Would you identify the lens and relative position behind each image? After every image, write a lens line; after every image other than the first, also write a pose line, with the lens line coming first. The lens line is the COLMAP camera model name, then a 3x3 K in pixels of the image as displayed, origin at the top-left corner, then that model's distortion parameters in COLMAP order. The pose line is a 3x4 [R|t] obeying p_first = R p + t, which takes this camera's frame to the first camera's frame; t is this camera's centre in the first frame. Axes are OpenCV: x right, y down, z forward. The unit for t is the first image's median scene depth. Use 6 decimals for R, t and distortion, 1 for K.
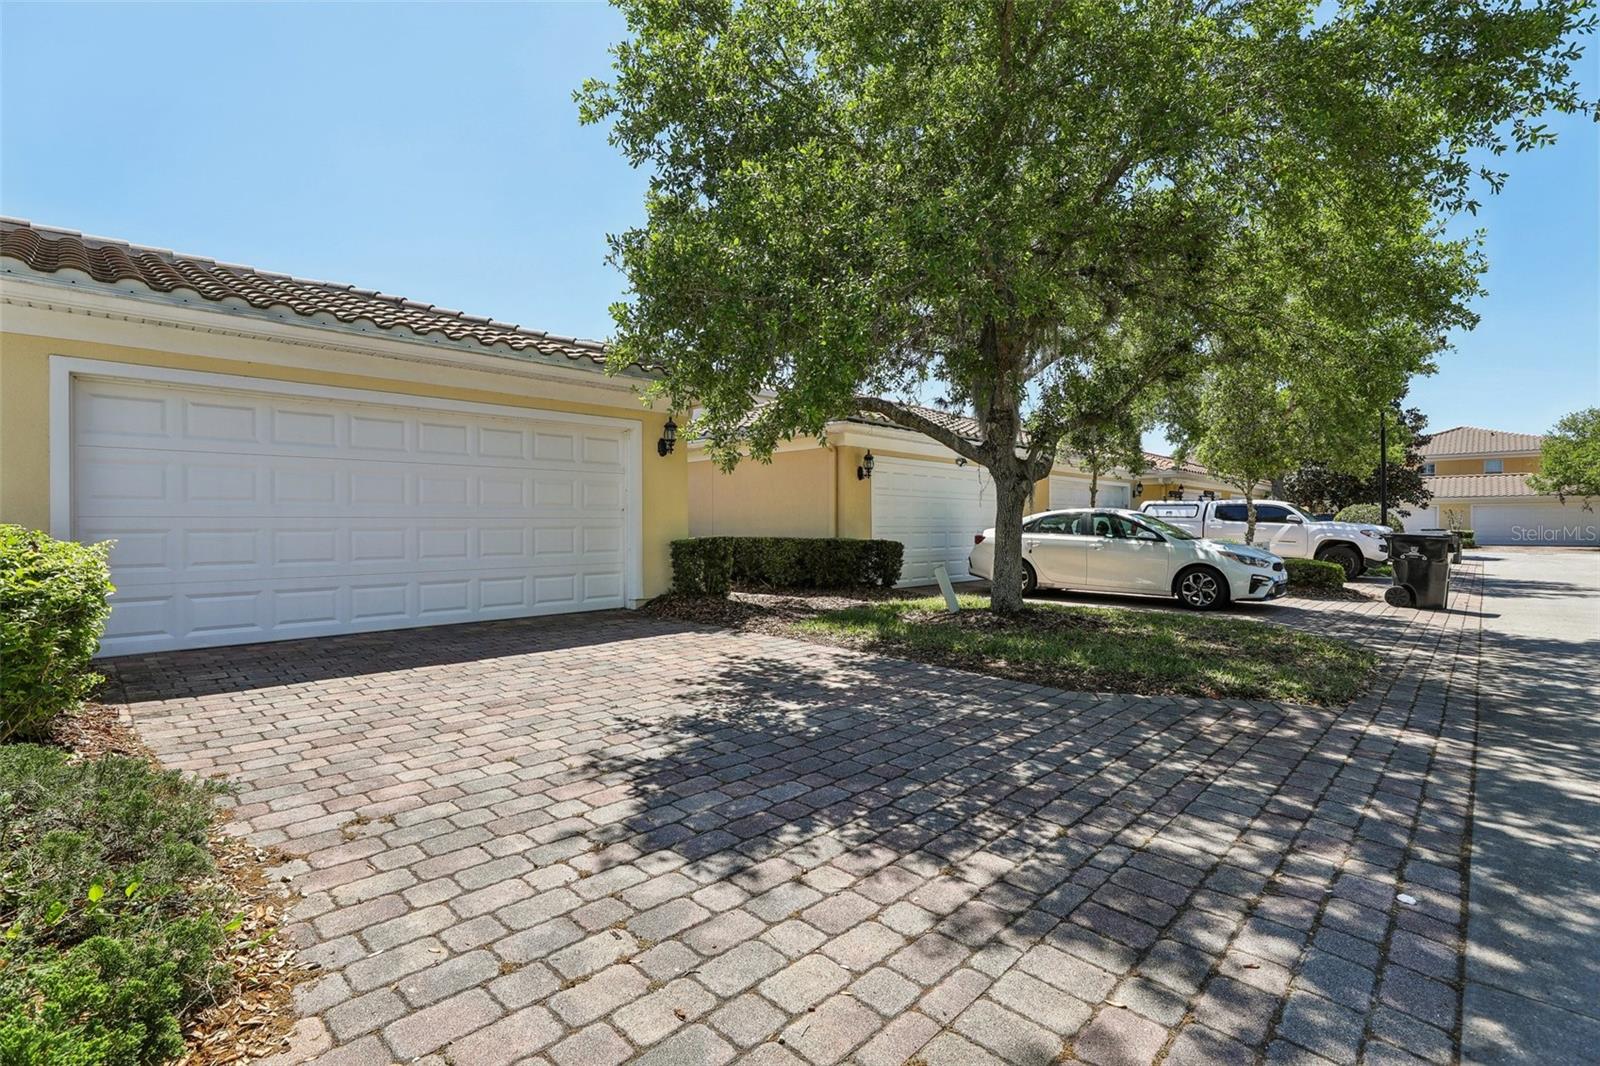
lens RADIAL K [[729.3, 0, 800.0], [0, 729.3, 533.0], [0, 0, 1]] dist [-0.045057, 0.017044]
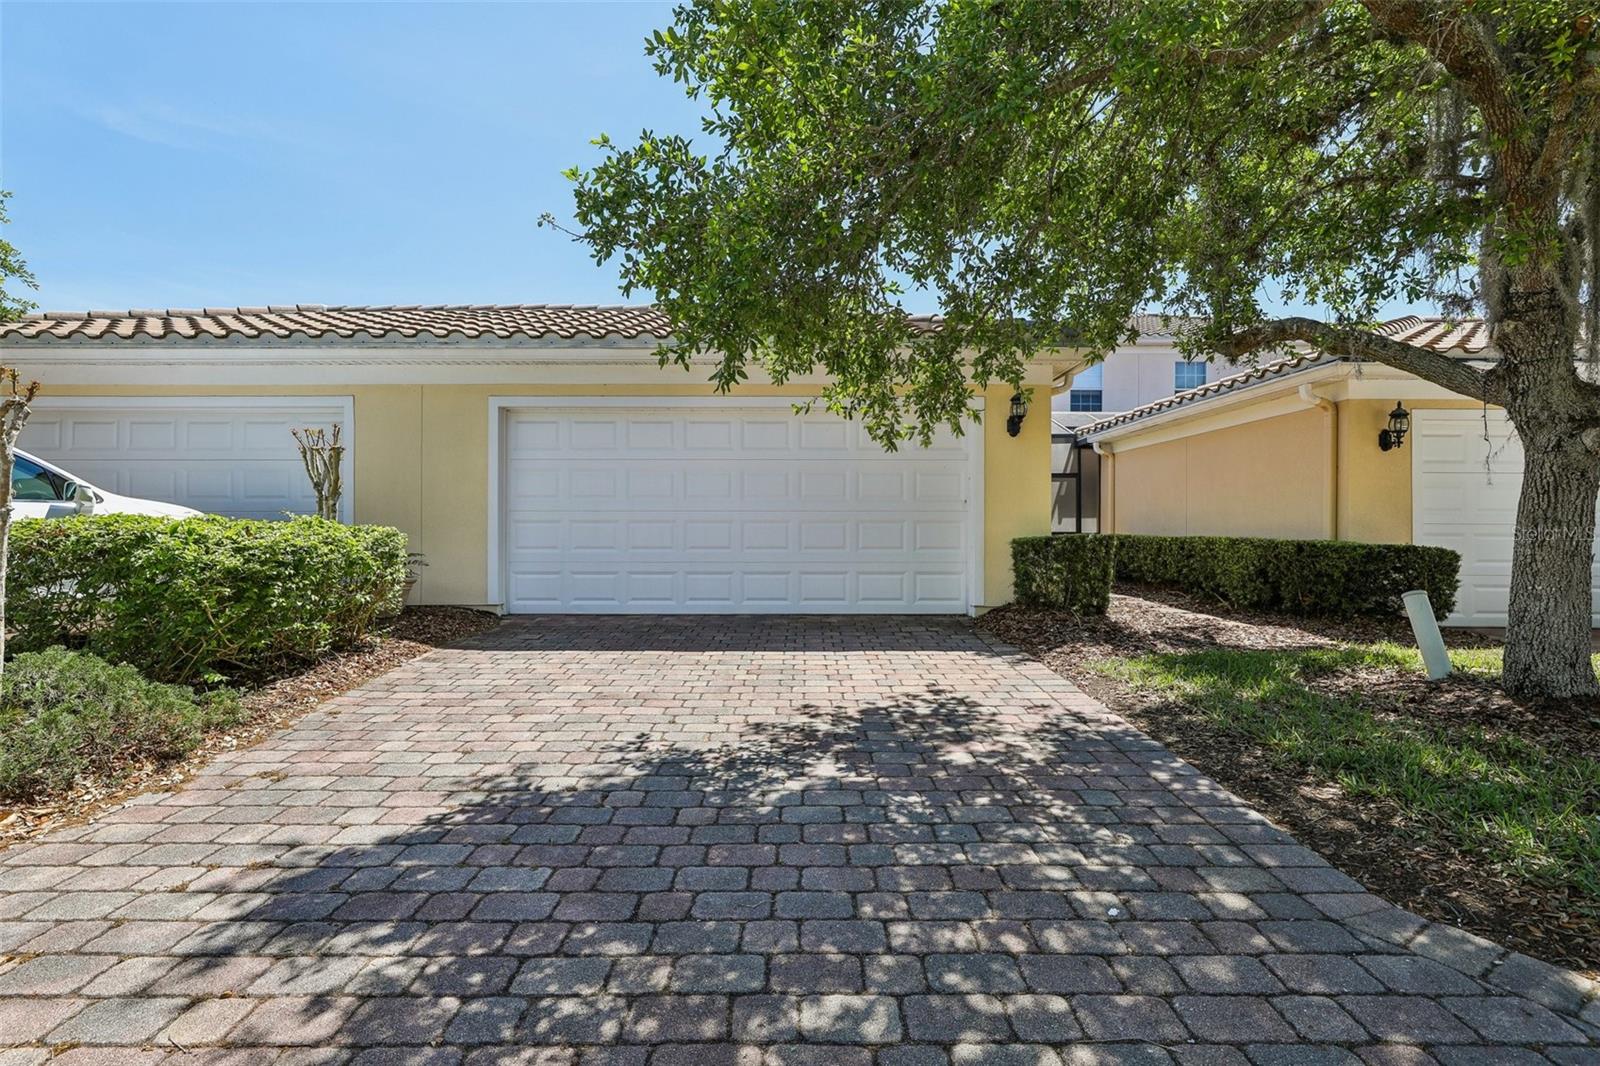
lens RADIAL K [[740.8, 0, 803.2], [0, 740.8, 520.5], [0, 0, 1]] dist [0.000831, 0.001223]
pose [[0.694773, 0.004778, -0.719213, 0.612116], [-0.013035, 0.999897, -0.005950, -0.003668], [0.719111, 0.013509, 0.694764, 0.585757]]
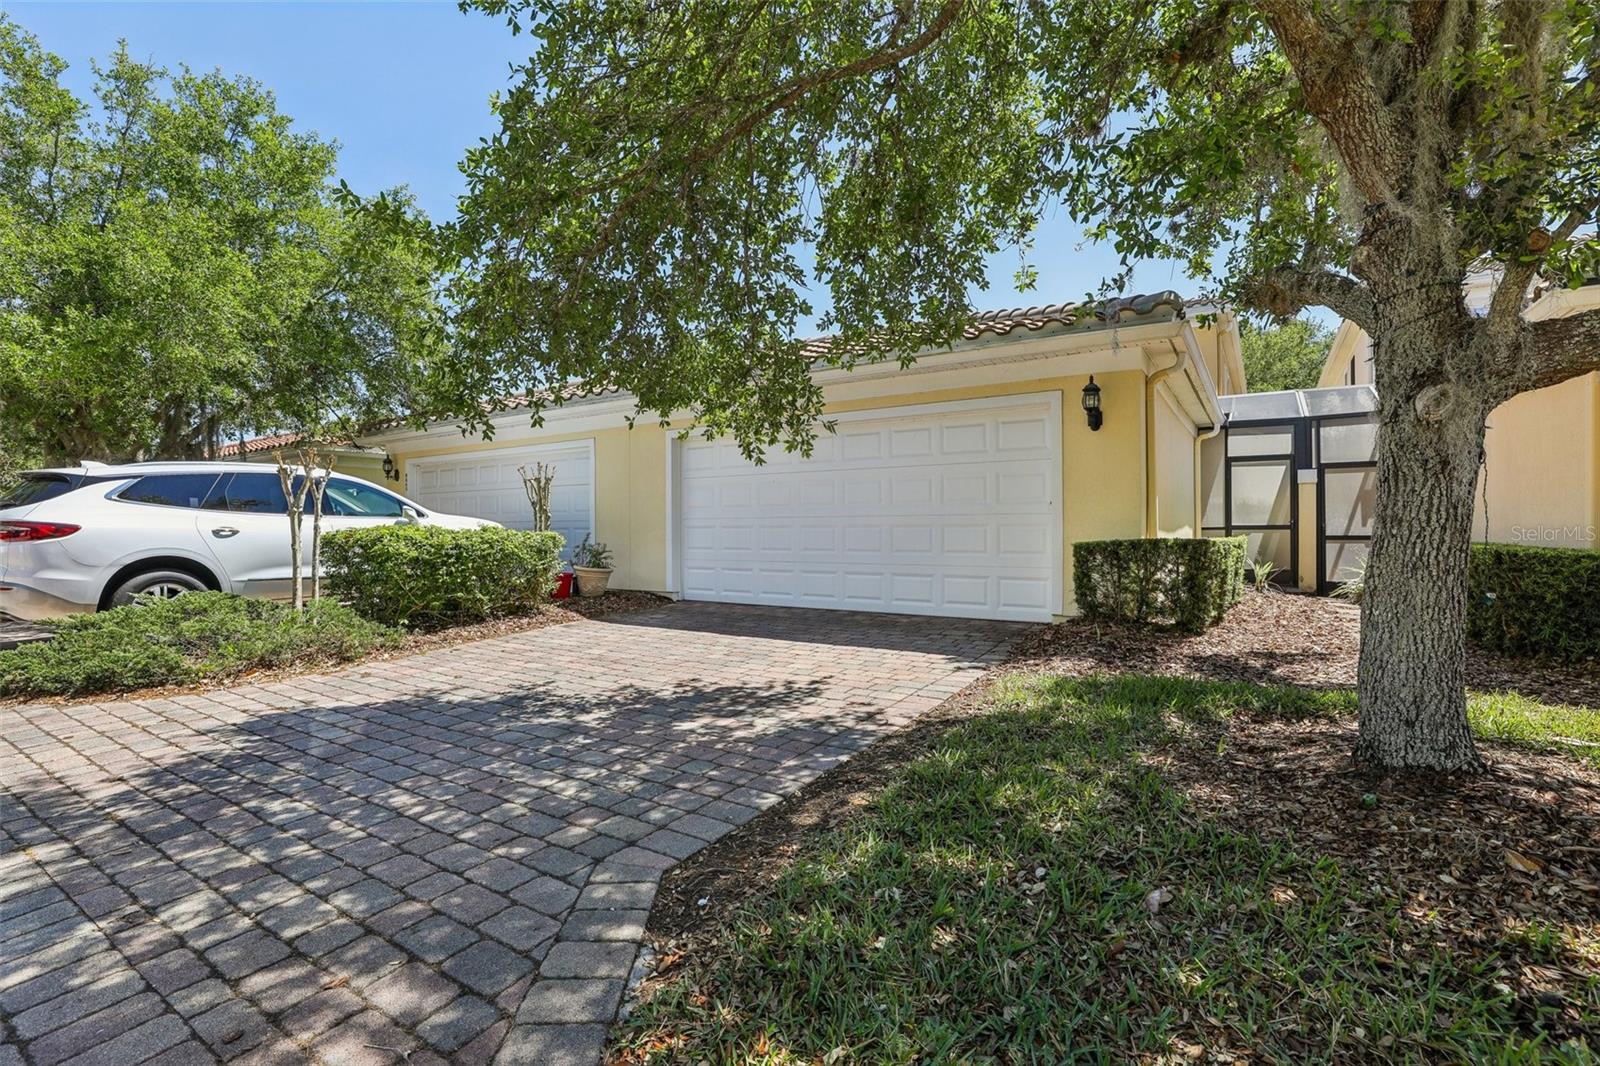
lens RADIAL K [[729.3, 0, 800.0], [0, 729.3, 533.0], [0, 0, 1]] dist [-0.045057, 0.017044]
pose [[0.189756, 0.012363, -0.981753, 1.175907], [-0.005292, 0.999919, 0.011569, -0.014676], [0.981817, 0.003000, 0.189806, 1.339241]]
